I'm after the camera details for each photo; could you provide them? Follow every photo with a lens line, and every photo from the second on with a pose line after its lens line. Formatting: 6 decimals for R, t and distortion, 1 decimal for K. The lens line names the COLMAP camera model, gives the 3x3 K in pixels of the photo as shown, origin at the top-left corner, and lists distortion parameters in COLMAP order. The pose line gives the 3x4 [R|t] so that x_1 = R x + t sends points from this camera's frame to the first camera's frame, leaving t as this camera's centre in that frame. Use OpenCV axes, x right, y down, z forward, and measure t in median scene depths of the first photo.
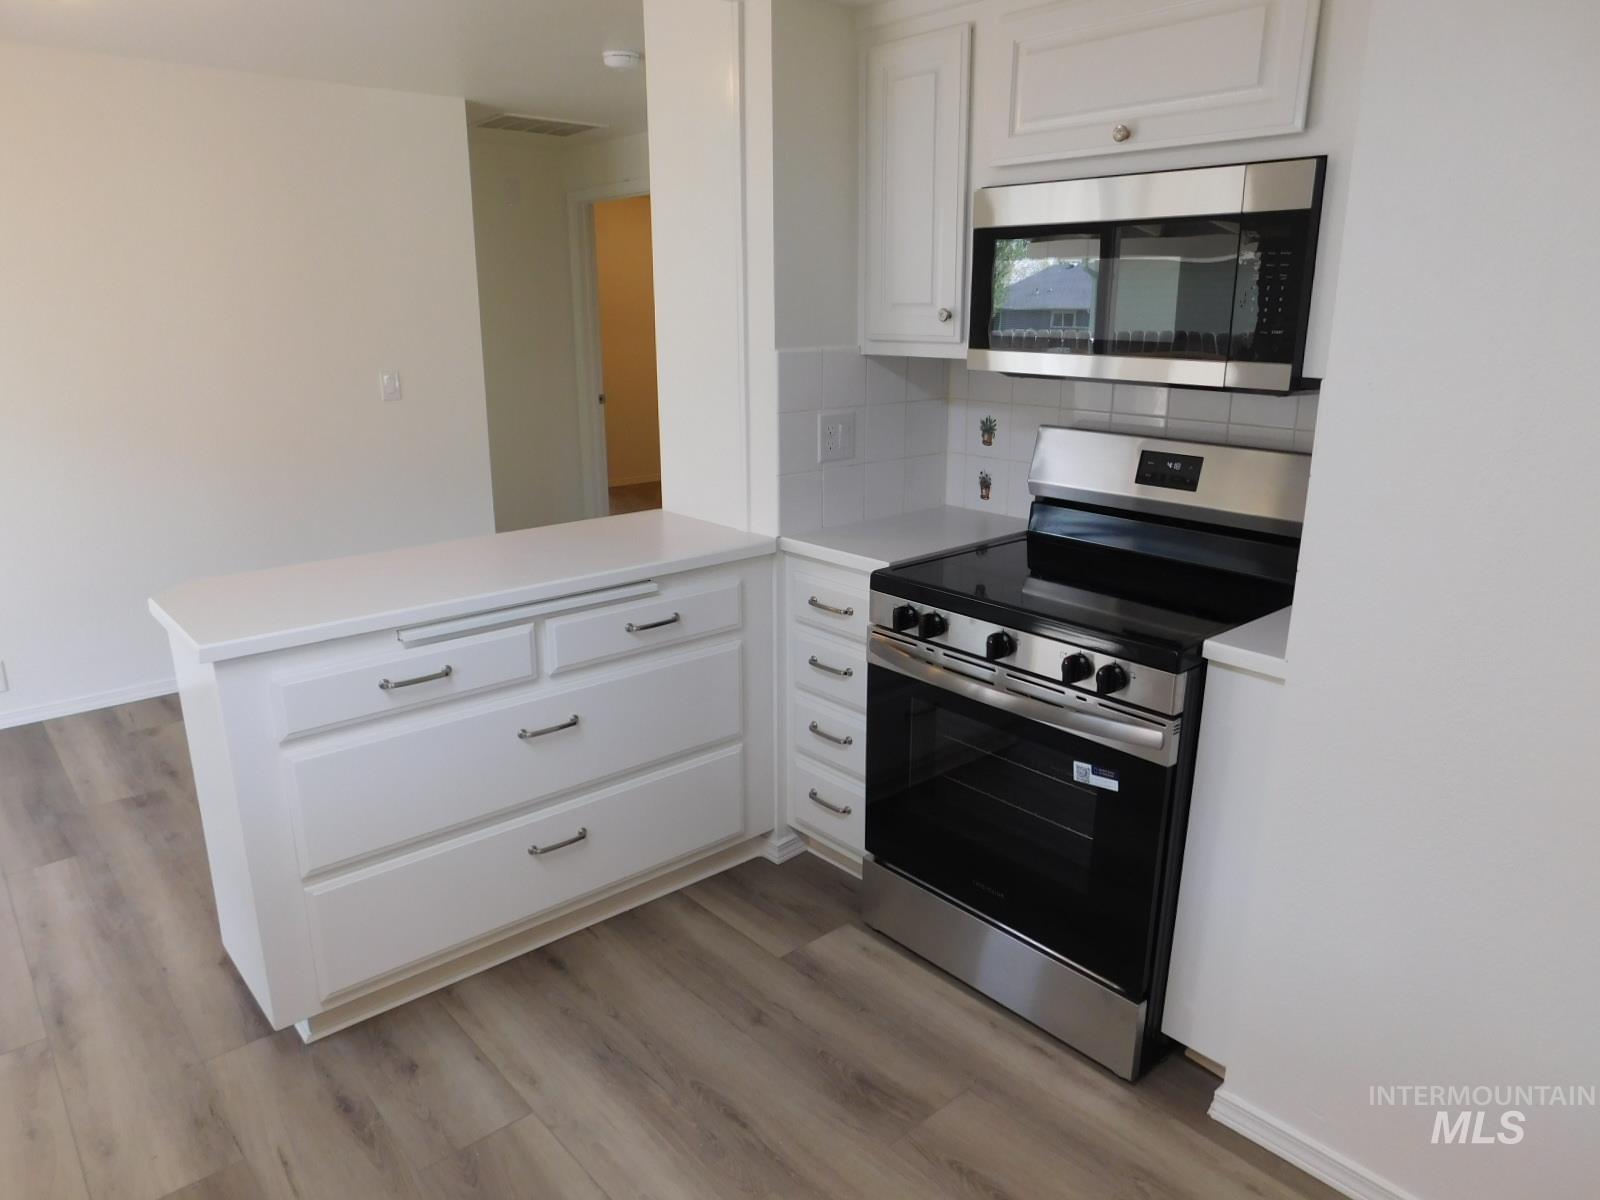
lens RADIAL K [[1052.6, 0, 788.6], [0, 1052.6, 602.7], [0, 0, 1]] dist [-0.068524, 0.046367]
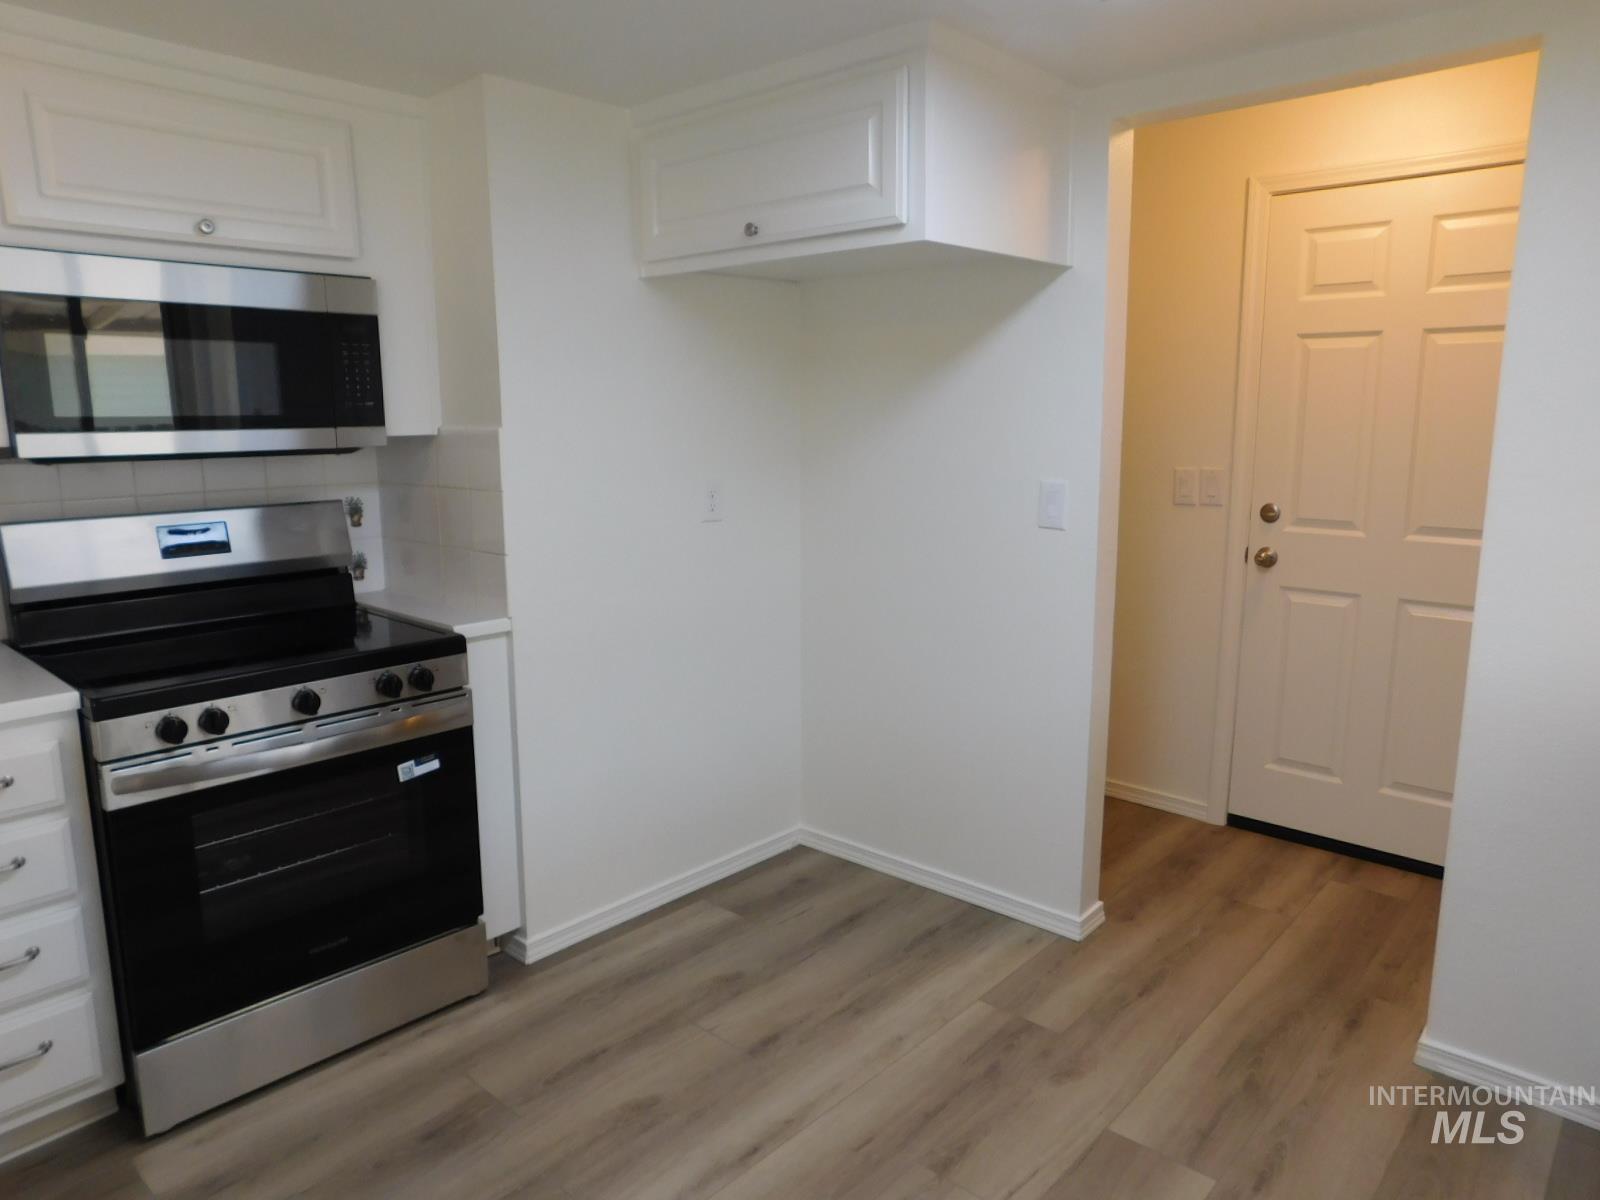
lens RADIAL K [[1052.6, 0, 798.5], [0, 1052.6, 605.6], [0, 0, 1]] dist [-0.068524, 0.046367]
pose [[-0.106837, -0.187309, 0.976474, -0.875165], [0.275665, 0.938014, 0.210092, -0.137157], [-0.955298, 0.291625, -0.048580, 0.578245]]
